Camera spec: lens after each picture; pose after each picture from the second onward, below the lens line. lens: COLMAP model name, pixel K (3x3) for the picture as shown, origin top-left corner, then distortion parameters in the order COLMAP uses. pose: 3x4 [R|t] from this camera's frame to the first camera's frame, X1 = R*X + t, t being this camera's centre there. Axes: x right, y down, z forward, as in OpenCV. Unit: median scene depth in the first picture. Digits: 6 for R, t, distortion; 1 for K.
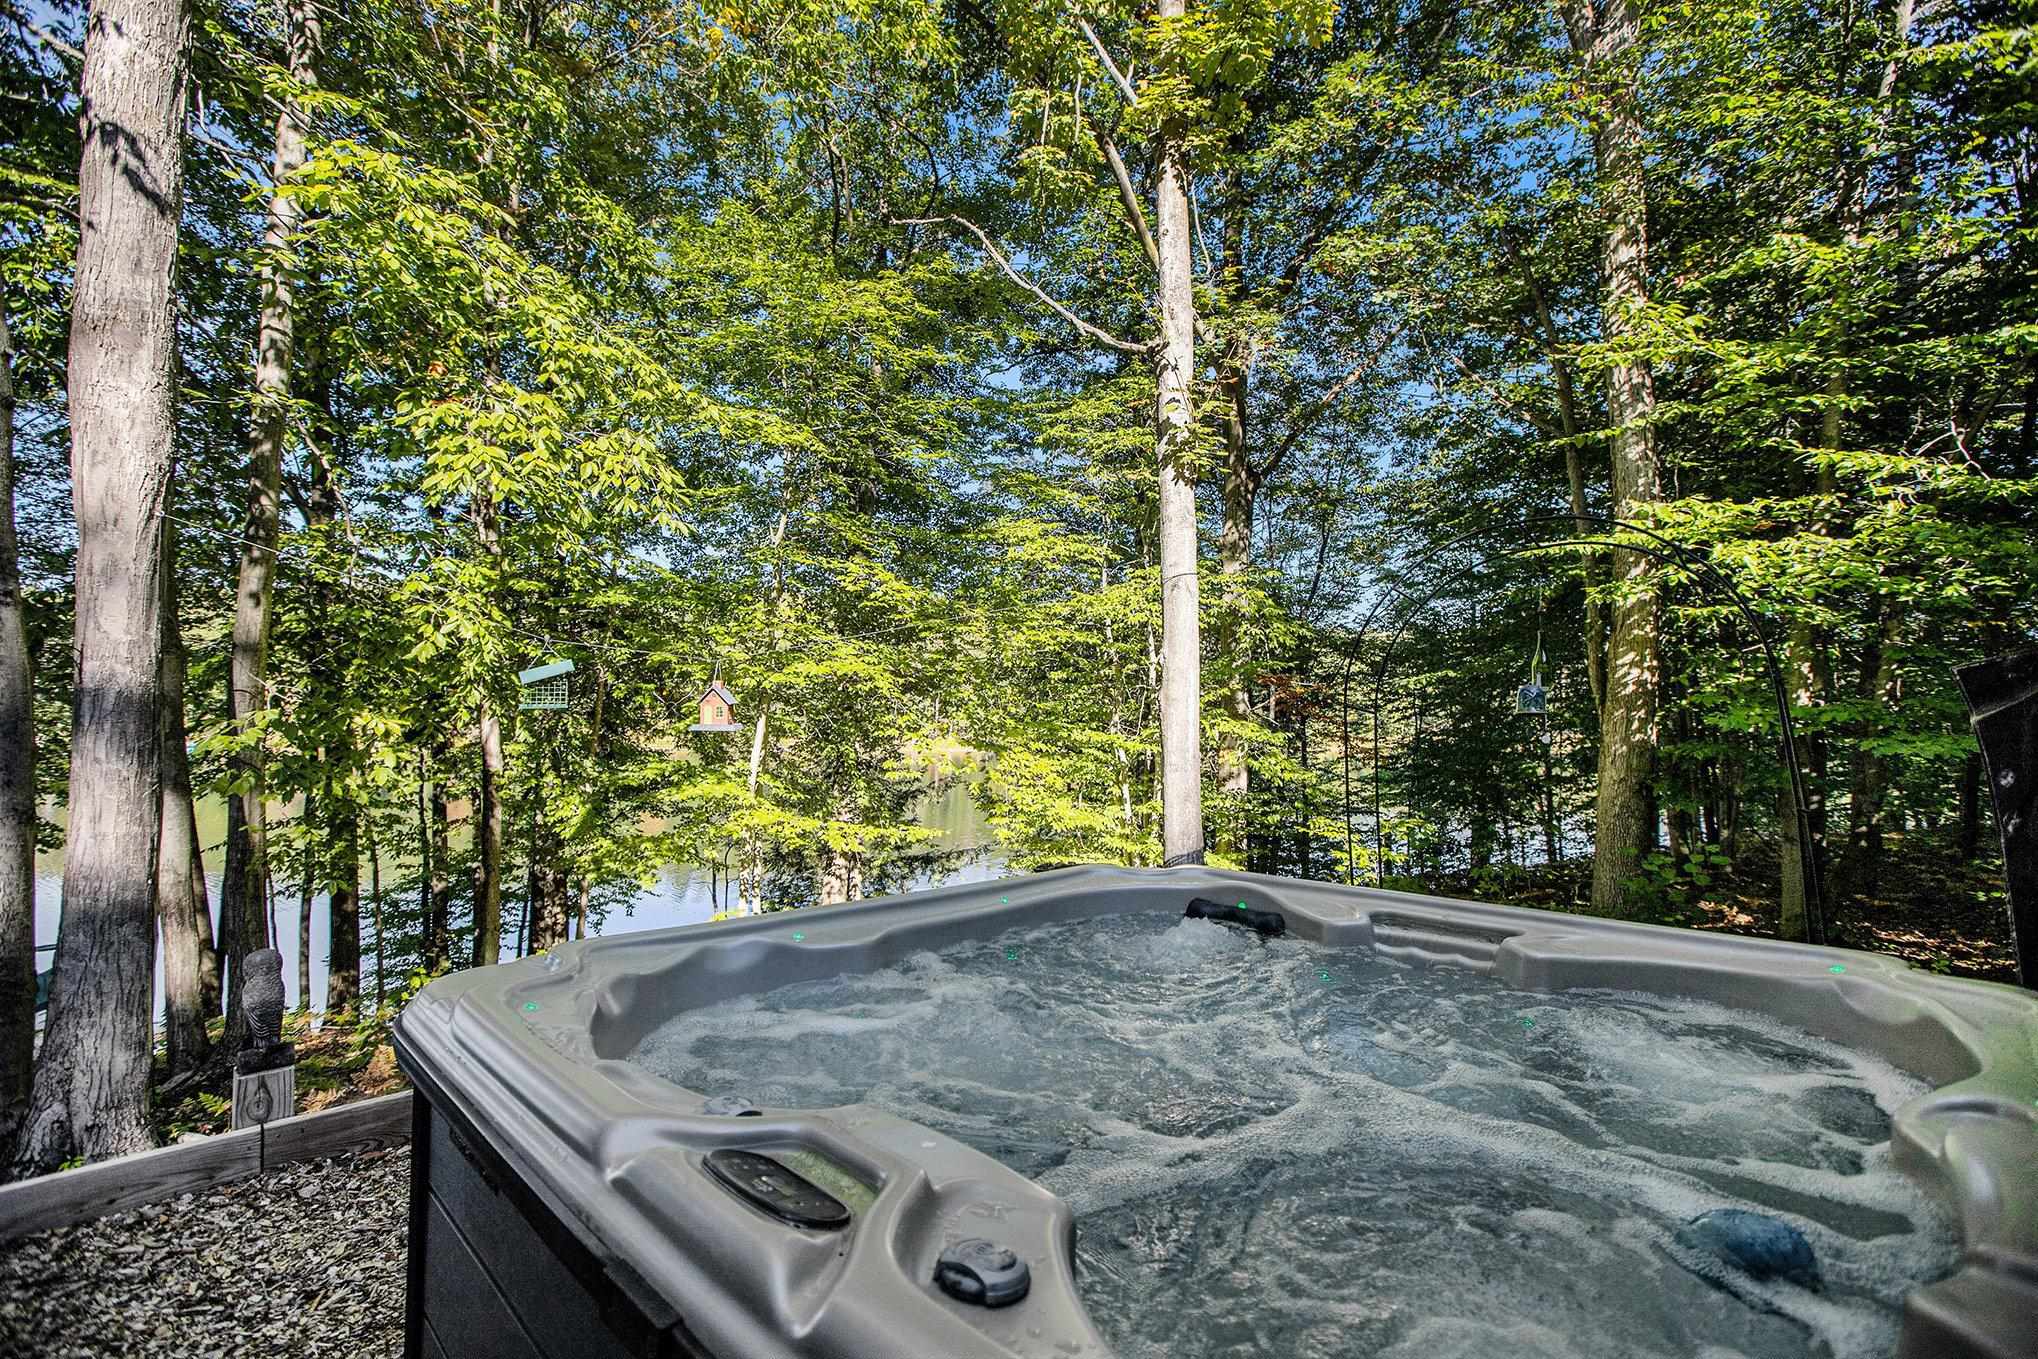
lens RADIAL K [[923.2, 0, 1018.4], [0, 923.2, 665.9], [0, 0, 1]] dist [-0.070680, 0.029570]
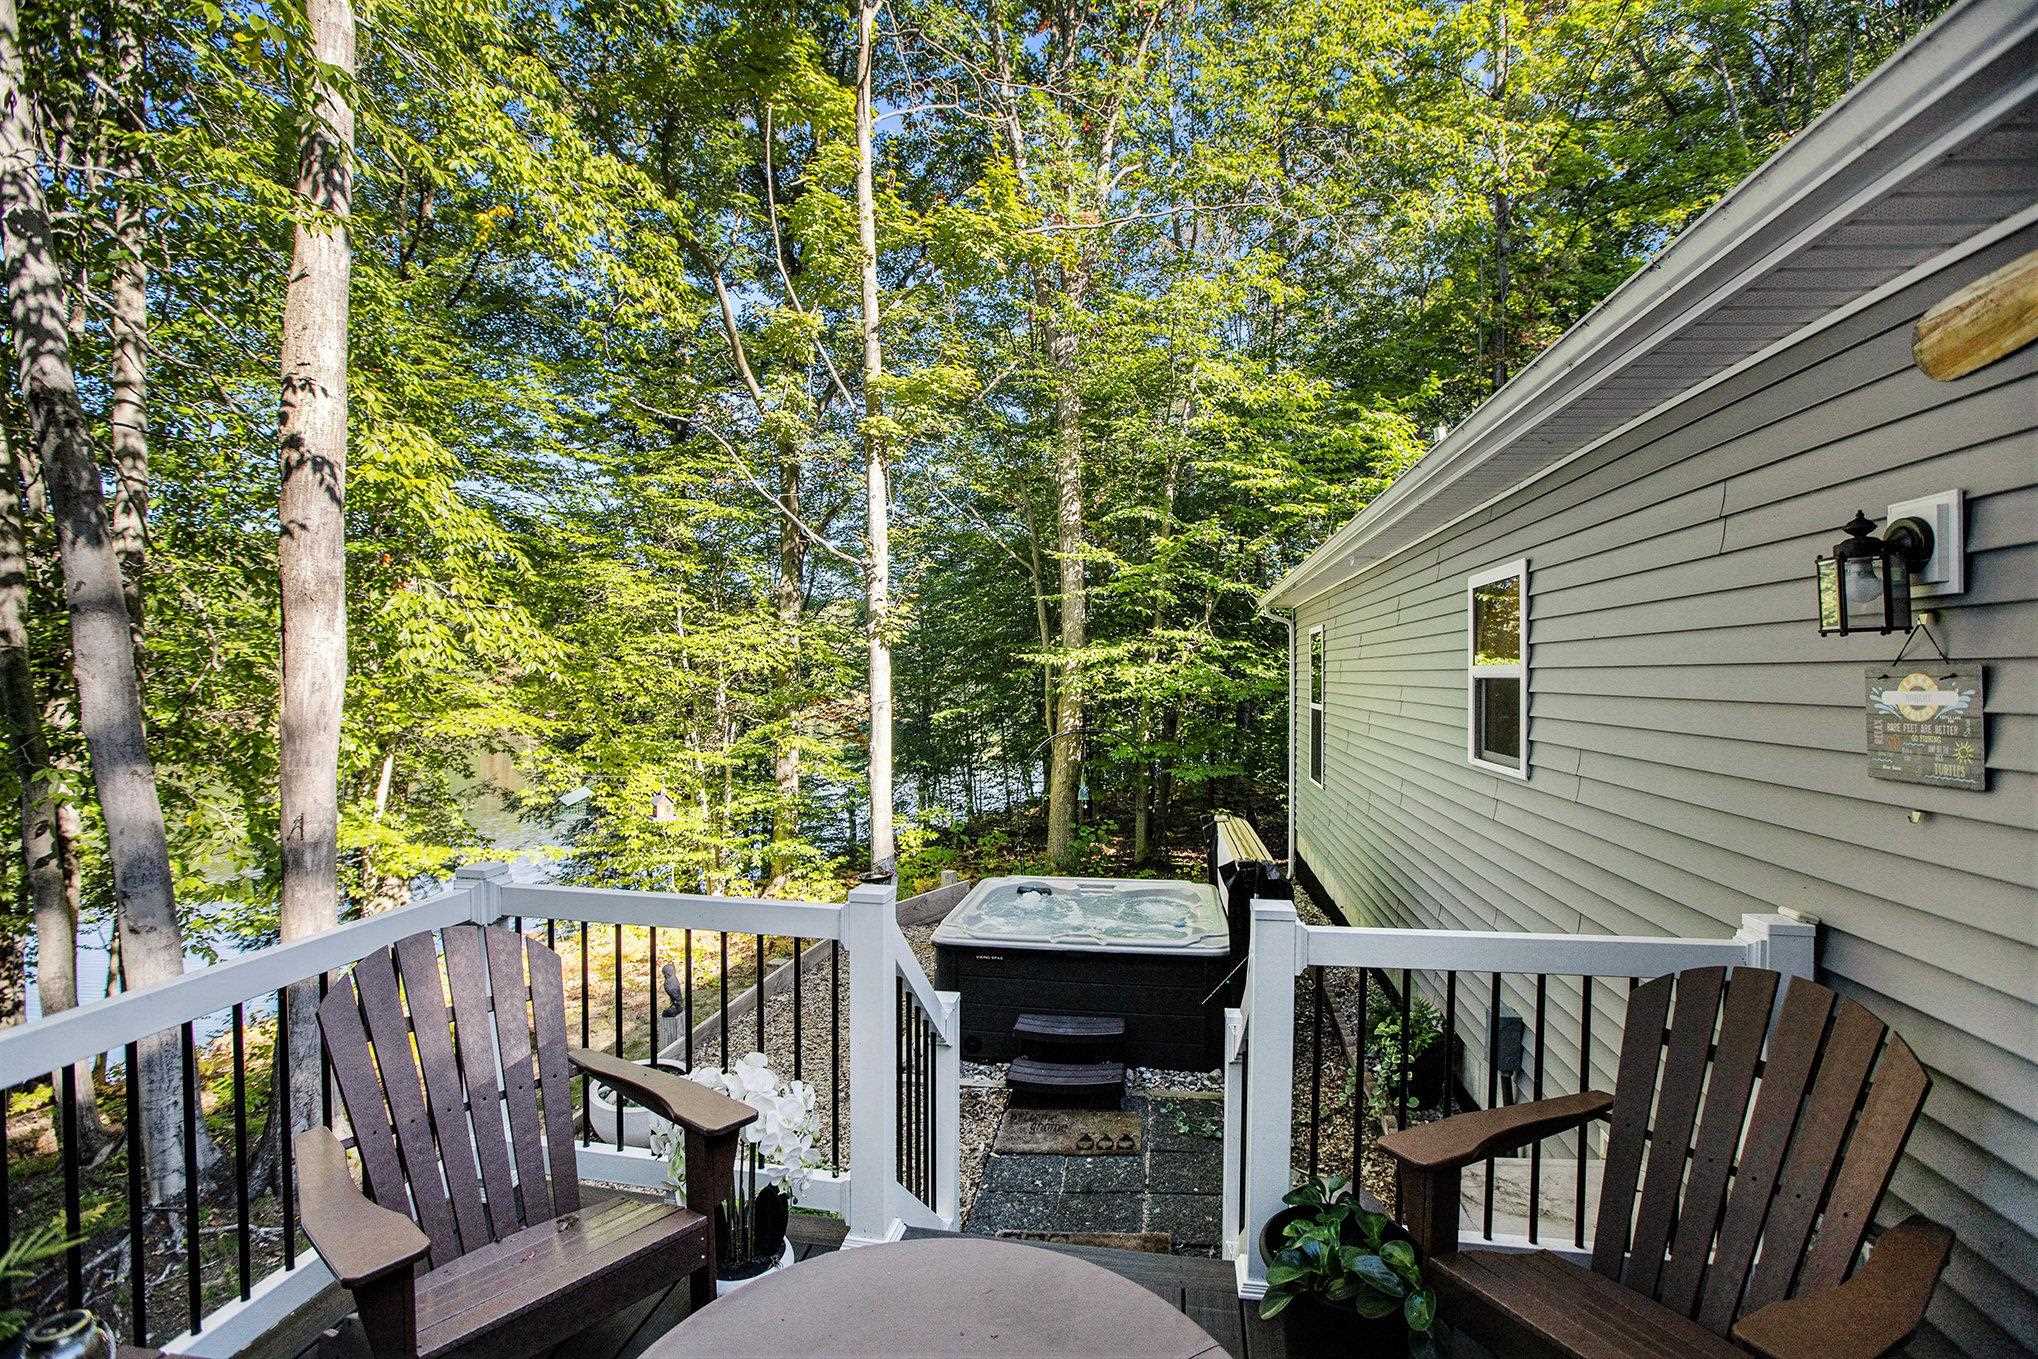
lens RADIAL K [[923.2, 0, 1018.4], [0, 923.2, 665.9], [0, 0, 1]] dist [-0.070680, 0.029570]
pose [[0.822108, 0.000776, 0.569331, -0.563355], [-0.024340, 0.999133, 0.033785, -0.212153], [-0.568811, -0.041633, 0.821414, -0.548017]]
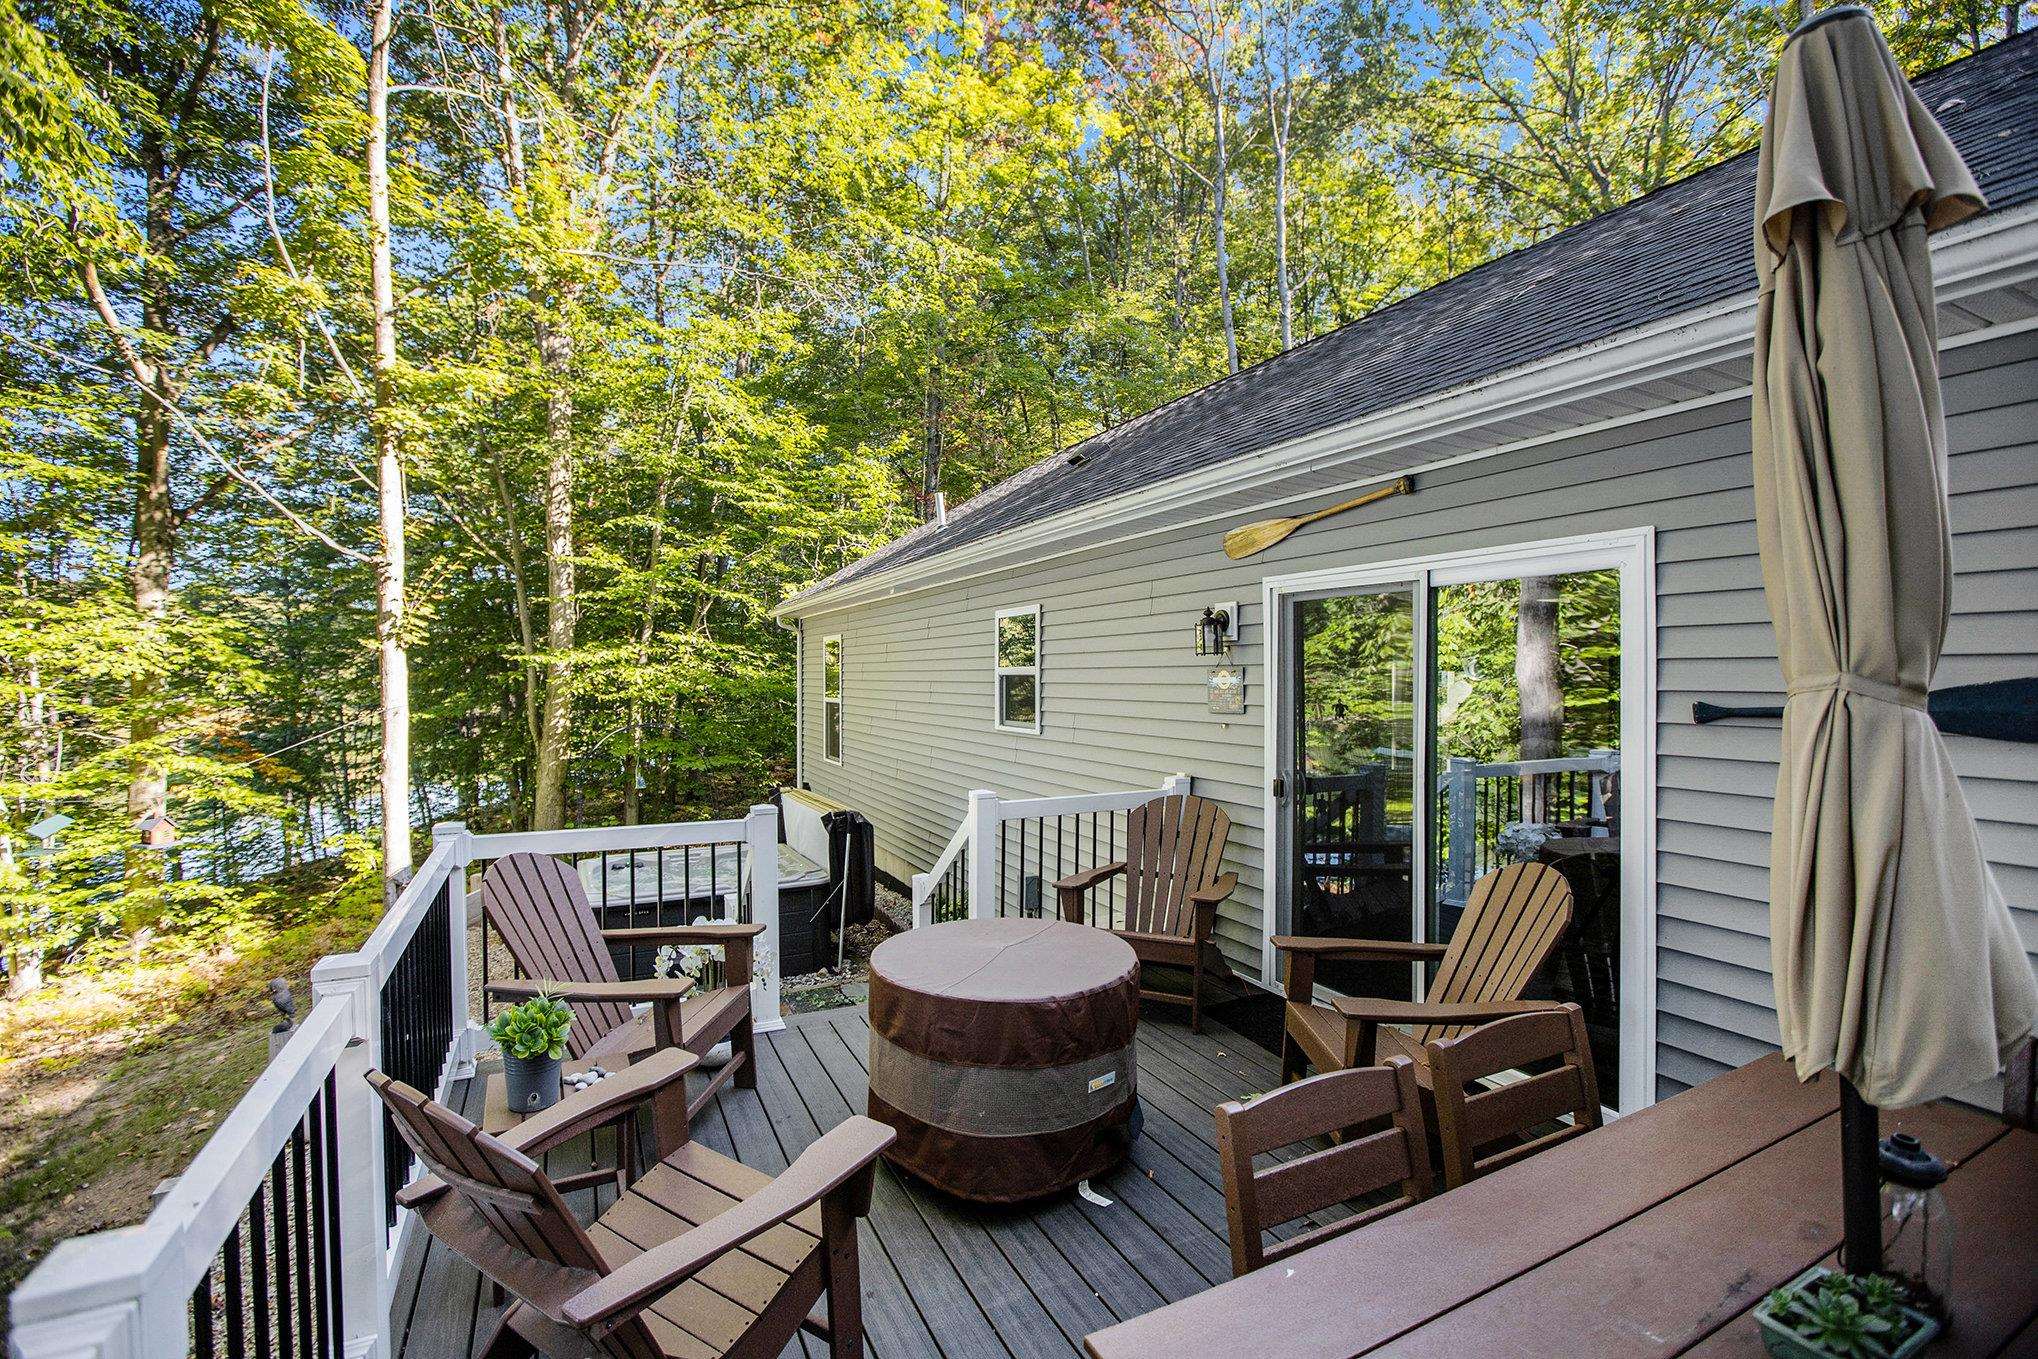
lens RADIAL K [[911.7, 0, 1029.3], [0, 911.7, 687.8], [0, 0, 1]] dist [-0.050321, 0.000081]
pose [[0.324545, -0.024063, 0.945564, -0.917751], [-0.036201, 0.998628, 0.037839, -0.215431], [-0.945177, -0.046511, 0.323228, -0.569975]]
